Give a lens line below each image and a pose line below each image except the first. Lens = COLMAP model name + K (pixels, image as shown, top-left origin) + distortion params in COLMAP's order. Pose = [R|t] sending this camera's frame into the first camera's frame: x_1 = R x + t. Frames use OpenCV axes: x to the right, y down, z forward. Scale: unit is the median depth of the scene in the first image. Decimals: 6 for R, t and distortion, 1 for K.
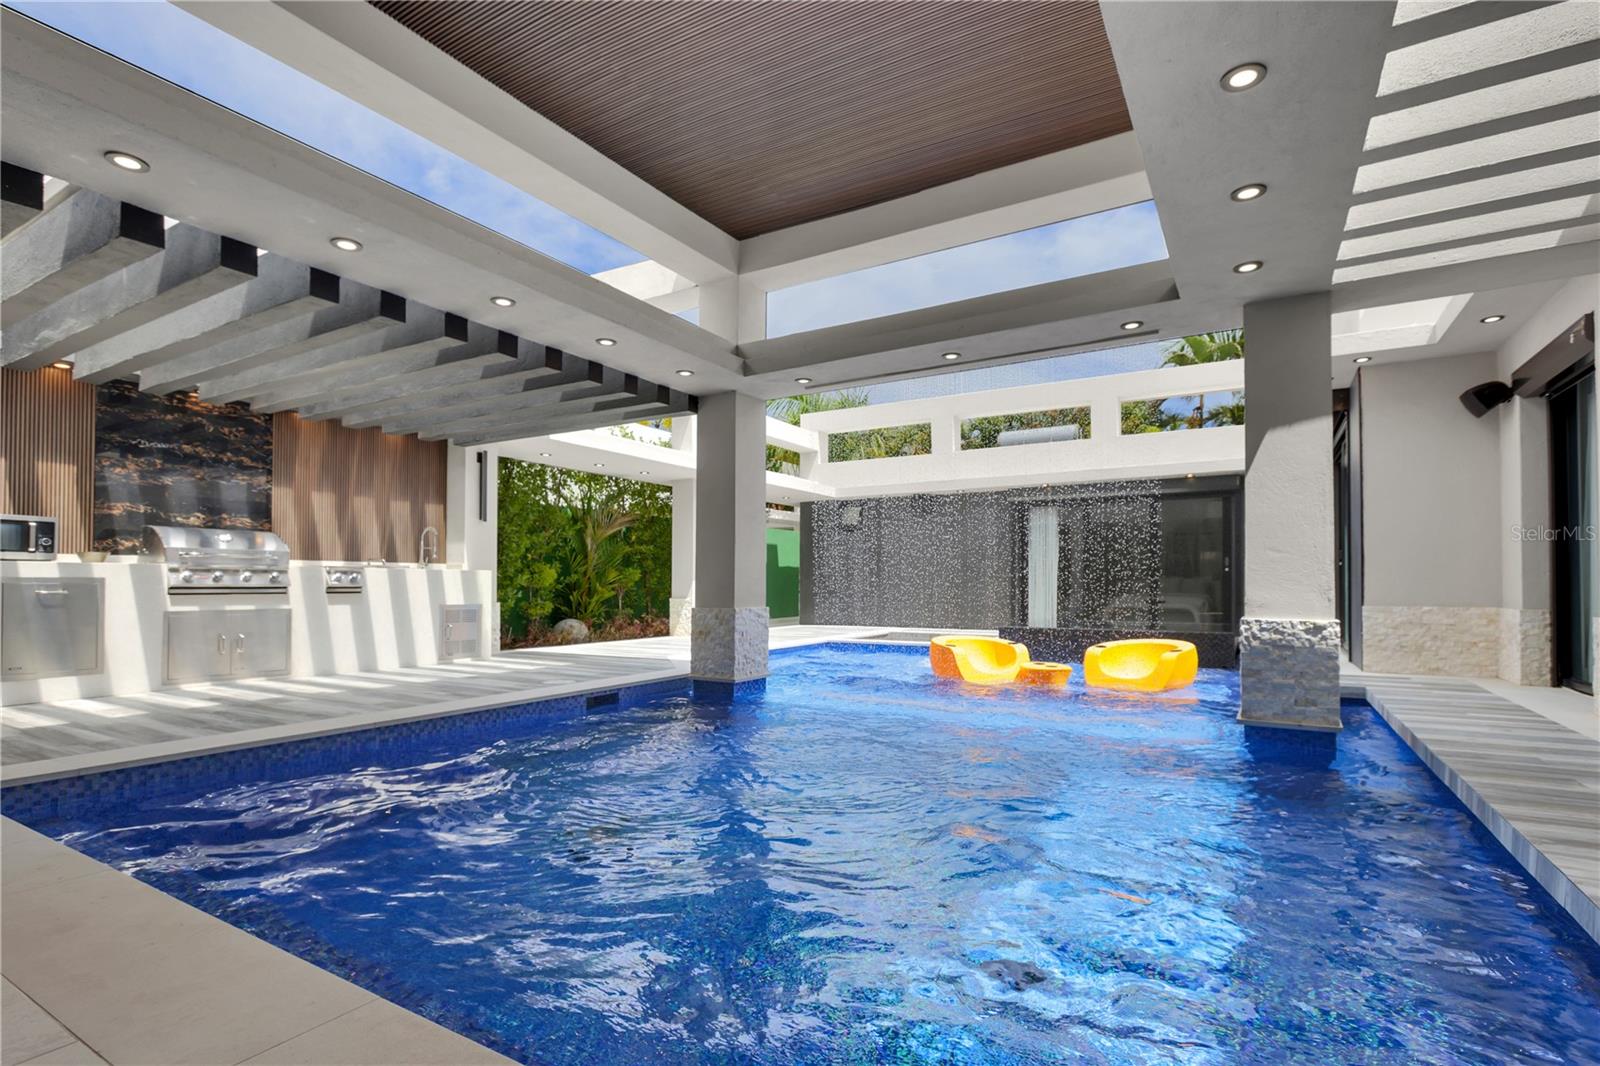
lens RADIAL K [[720.0, 0, 803.0], [0, 720.0, 593.9], [0, 0, 1]] dist [-0.002251, 0.000216]
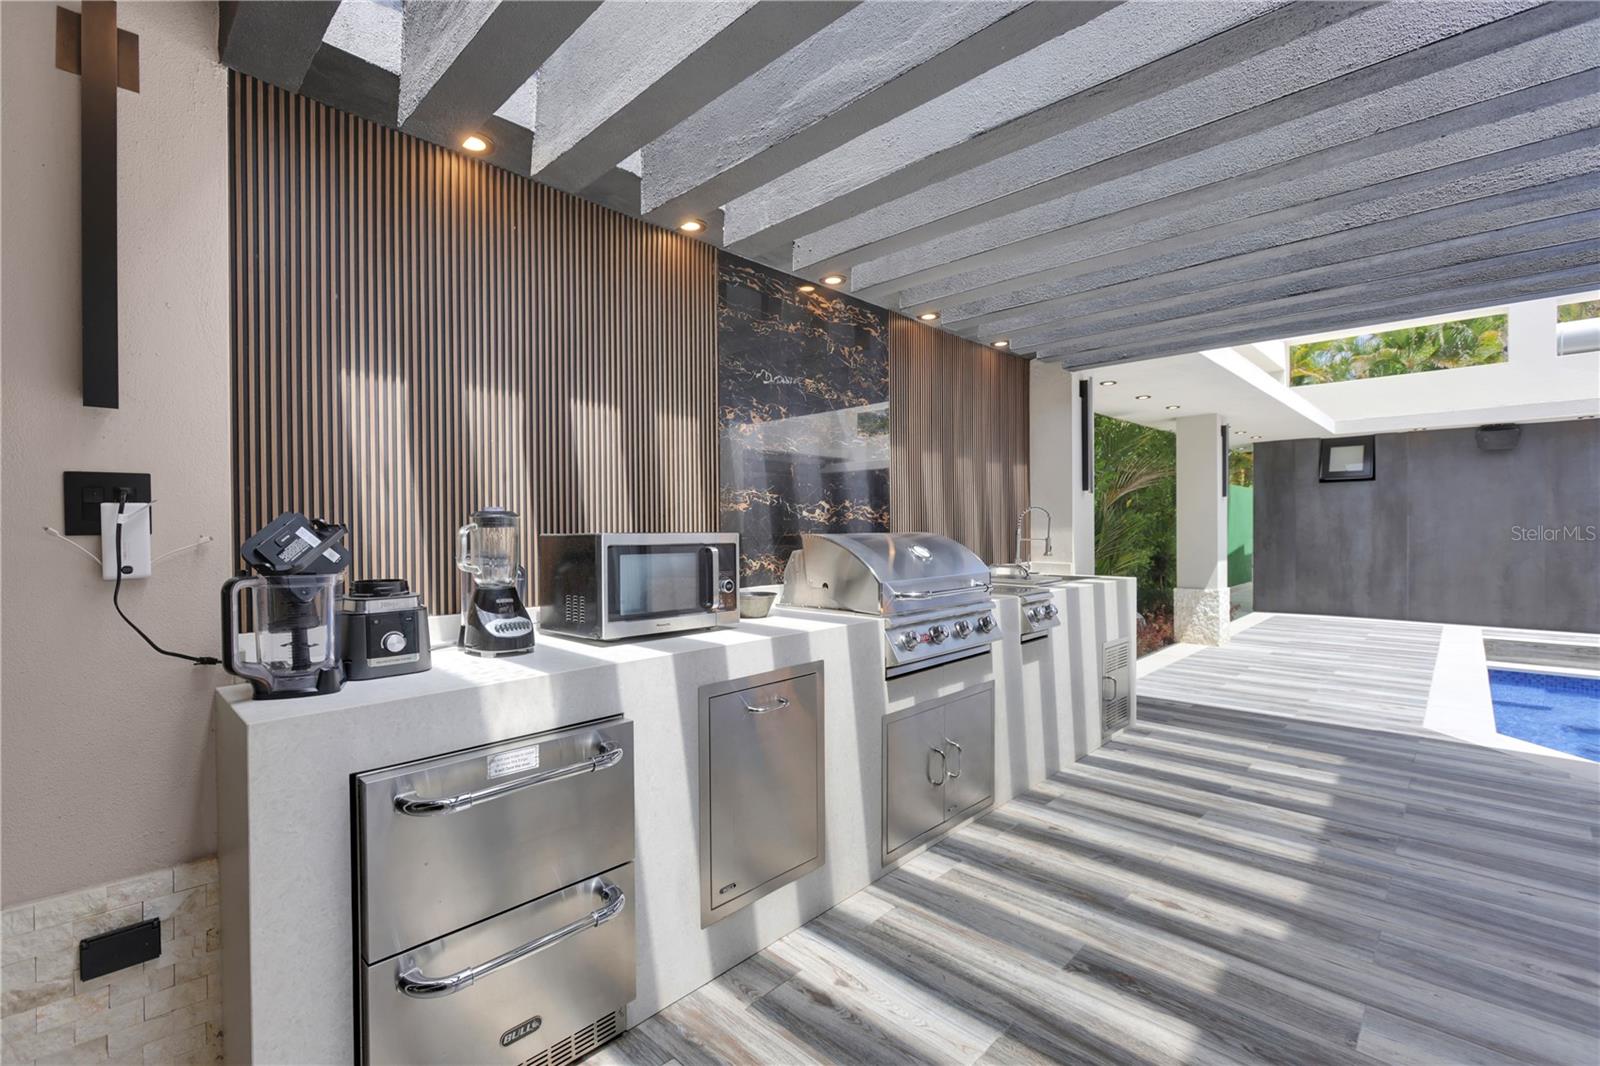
lens RADIAL K [[725.0, 0, 787.2], [0, 725.0, 532.1], [0, 0, 1]] dist [-0.001331, 0.001441]
pose [[0.976835, 0.001903, -0.213986, -0.698201], [-0.001917, 0.999998, 0.000143, -0.082111], [0.213986, 0.000271, 0.976837, 0.417167]]
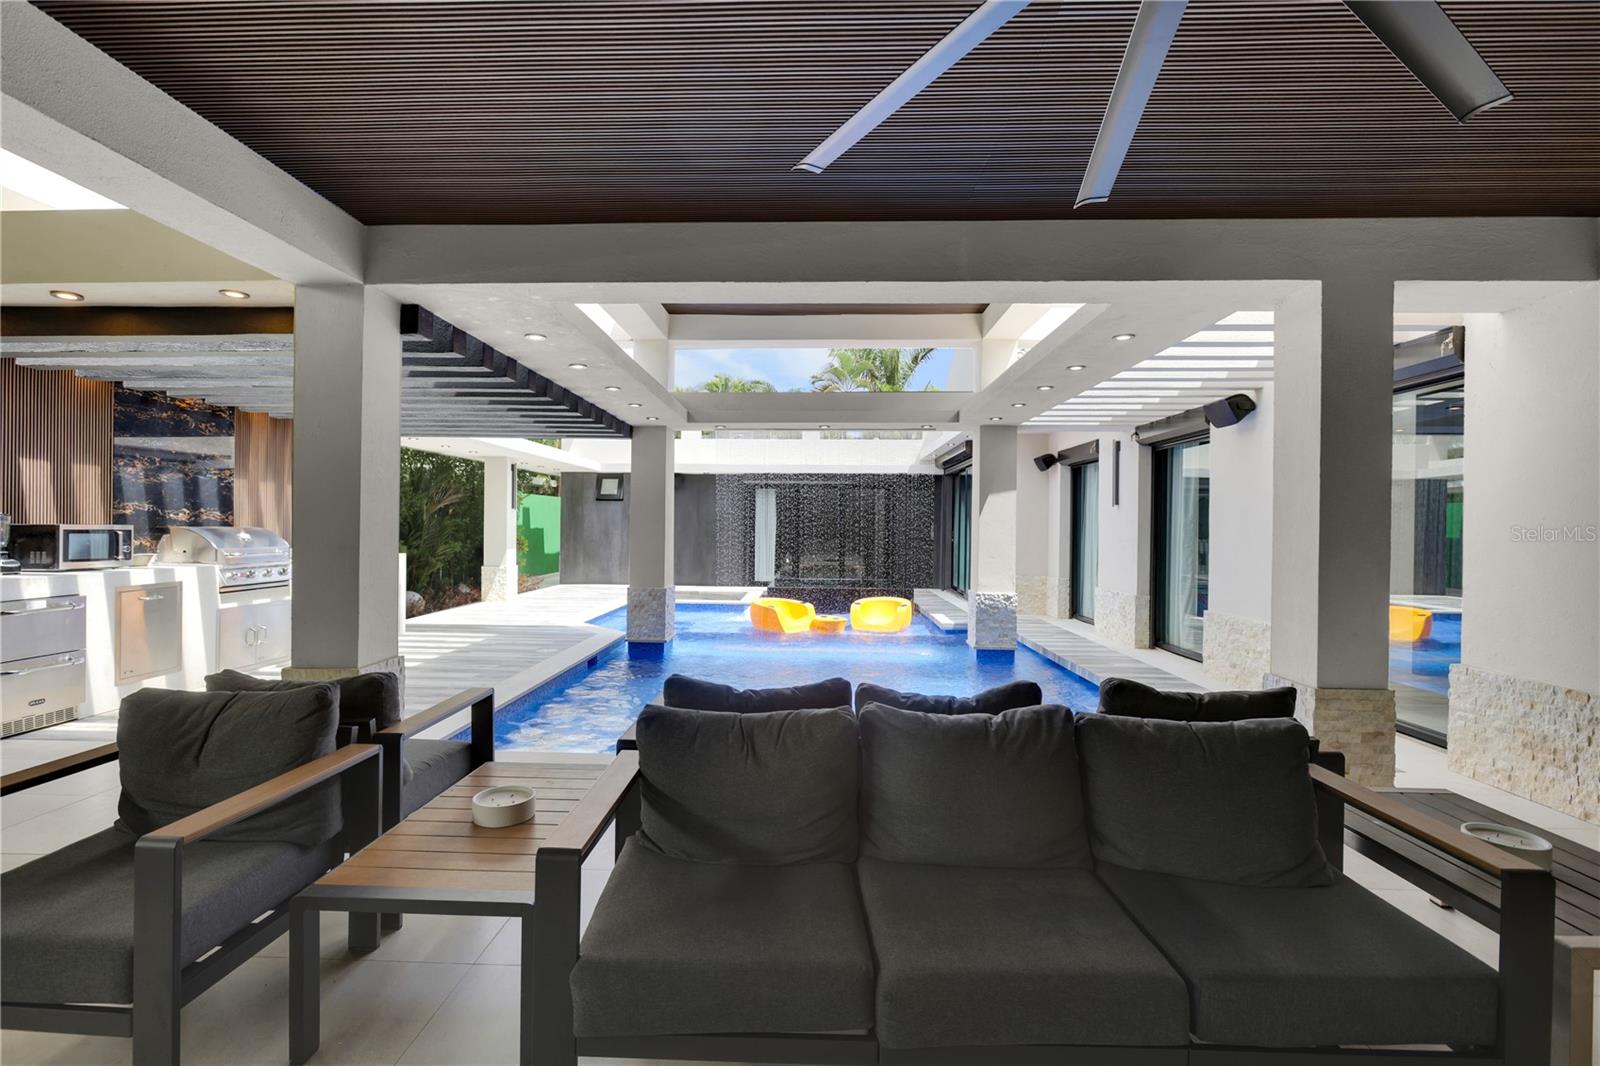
lens RADIAL K [[725.0, 0, 787.2], [0, 725.0, 532.1], [0, 0, 1]] dist [-0.001331, 0.001441]
pose [[0.868730, 0.014897, 0.495061, -0.566626], [-0.014562, 0.999884, -0.004535, -0.080942], [-0.495071, -0.003269, 0.868846, -0.295628]]
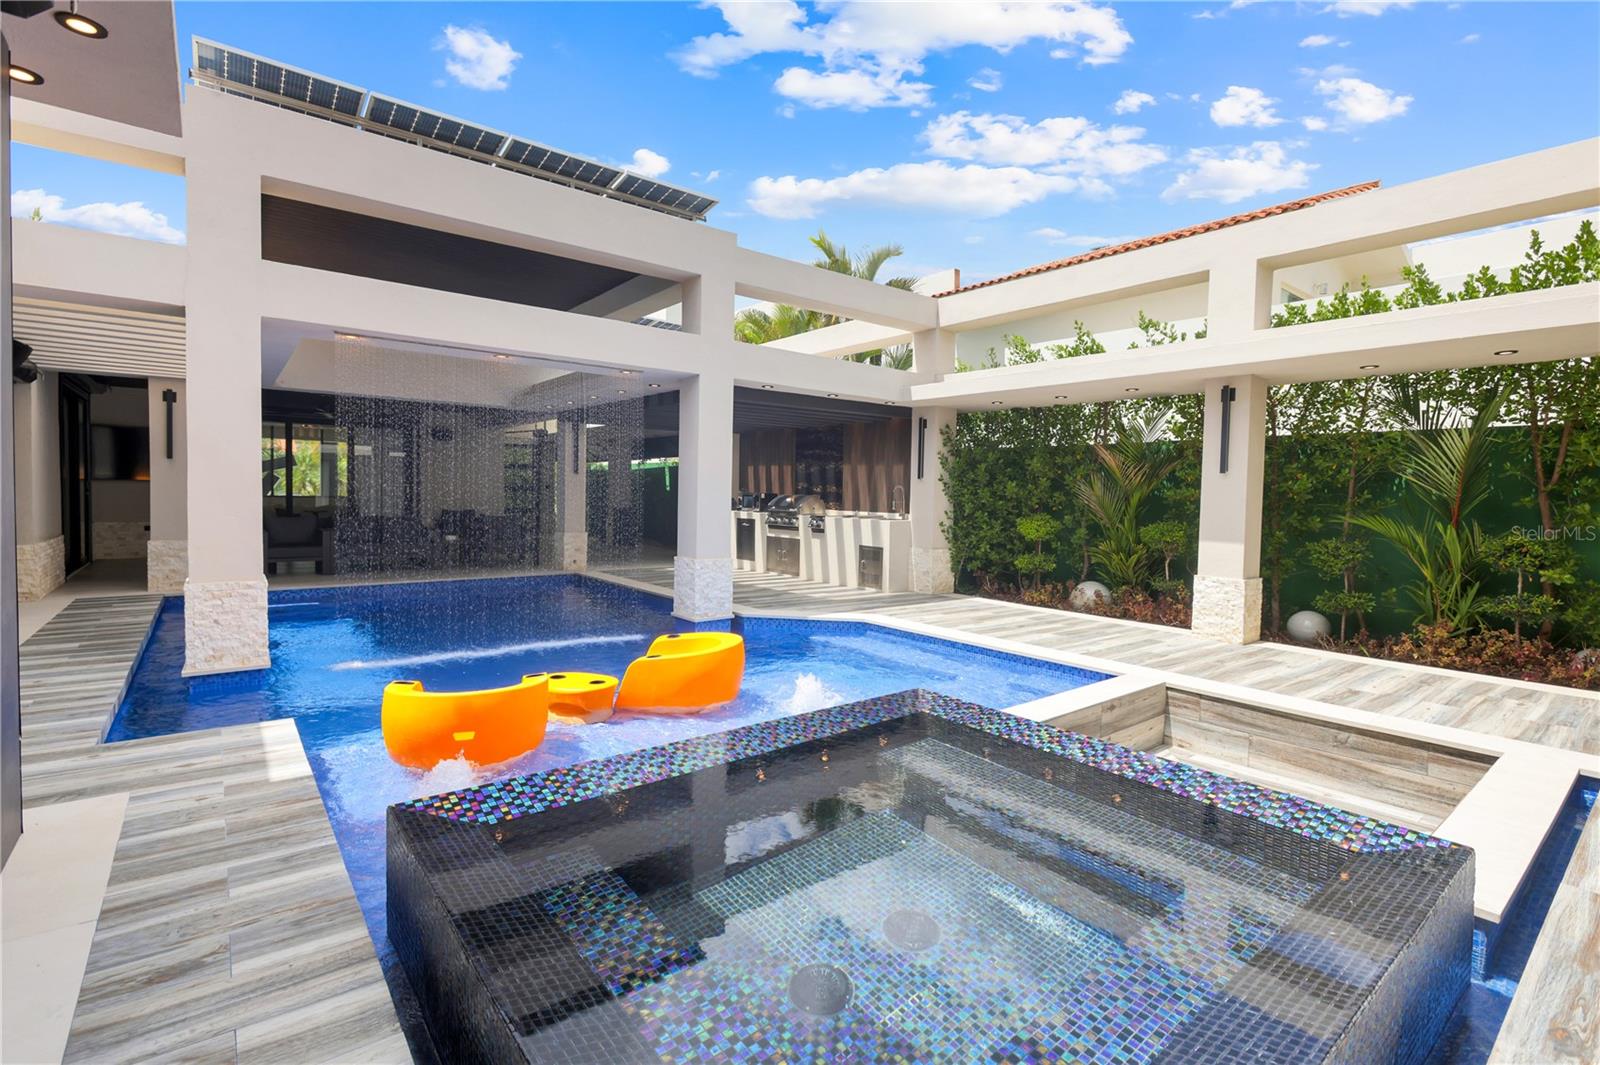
lens RADIAL K [[725.0, 0, 787.2], [0, 725.0, 531.6], [0, 0, 1]] dist [-0.001331, 0.001441]
pose [[-0.339144, 0.044682, -0.939673, 0.921869], [-0.031039, 0.997796, 0.058648, -0.094170], [0.940222, 0.049056, -0.337010, 1.492263]]
